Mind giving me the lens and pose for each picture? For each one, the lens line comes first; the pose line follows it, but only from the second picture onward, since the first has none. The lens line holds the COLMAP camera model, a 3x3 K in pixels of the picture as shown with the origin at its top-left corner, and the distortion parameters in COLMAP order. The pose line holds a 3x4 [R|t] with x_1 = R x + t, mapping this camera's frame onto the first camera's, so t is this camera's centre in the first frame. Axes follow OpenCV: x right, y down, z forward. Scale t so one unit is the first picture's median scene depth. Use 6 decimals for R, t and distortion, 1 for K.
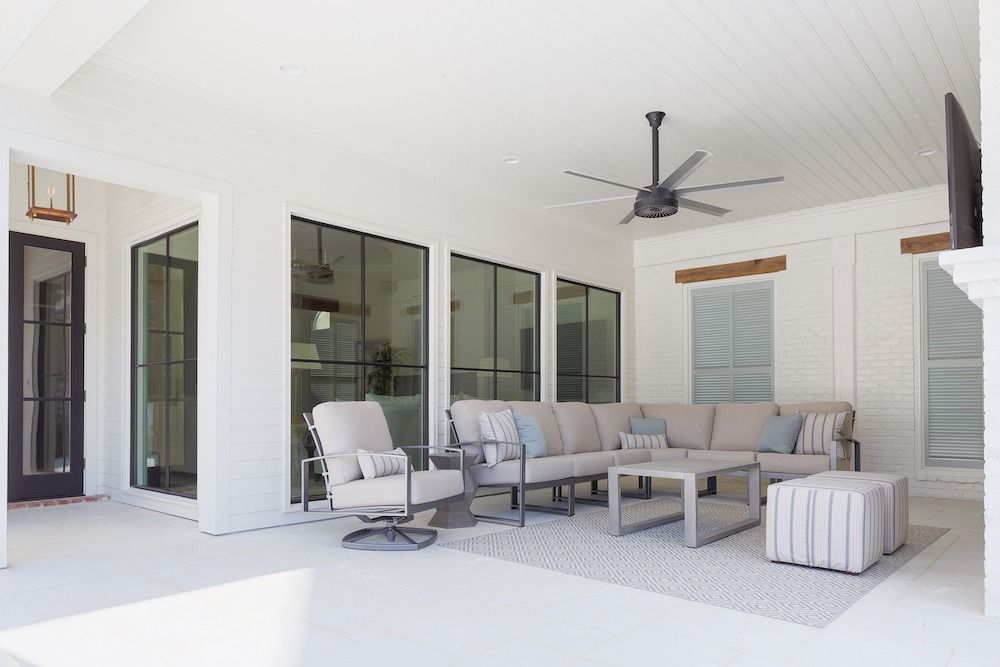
lens RADIAL K [[690.7, 0, 496.3], [0, 690.7, 396.6], [0, 0, 1]] dist [-0.003296, 0.000034]
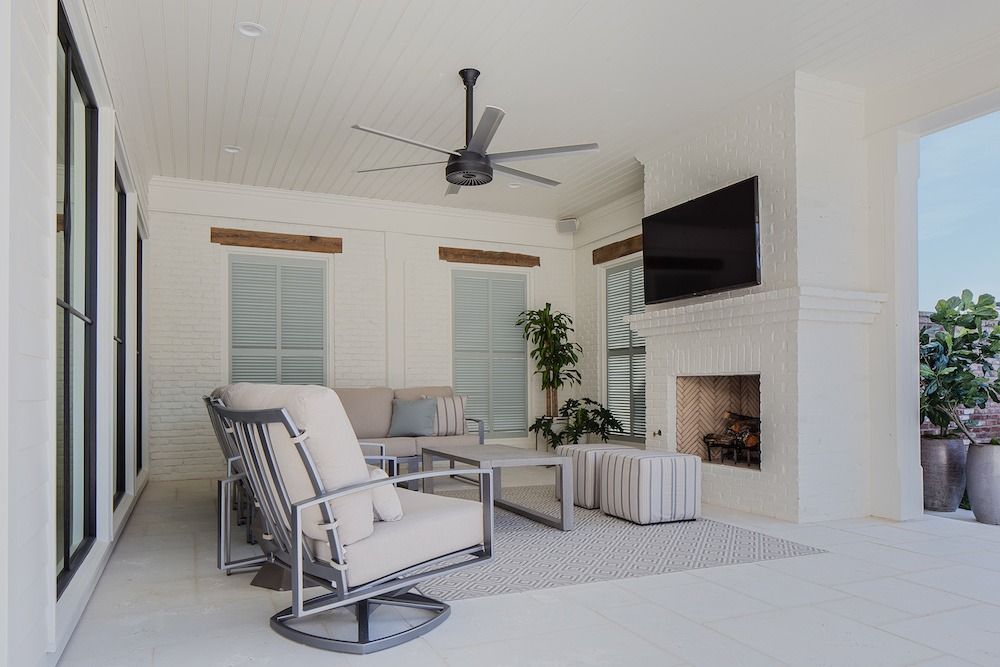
lens RADIAL K [[690.7, 0, 496.3], [0, 690.7, 396.6], [0, 0, 1]] dist [-0.003296, 0.000034]
pose [[0.431780, -0.008996, 0.901934, -0.391224], [-0.011048, 0.999823, 0.015261, 0.004727], [-0.901911, -0.016554, 0.431604, 0.380637]]
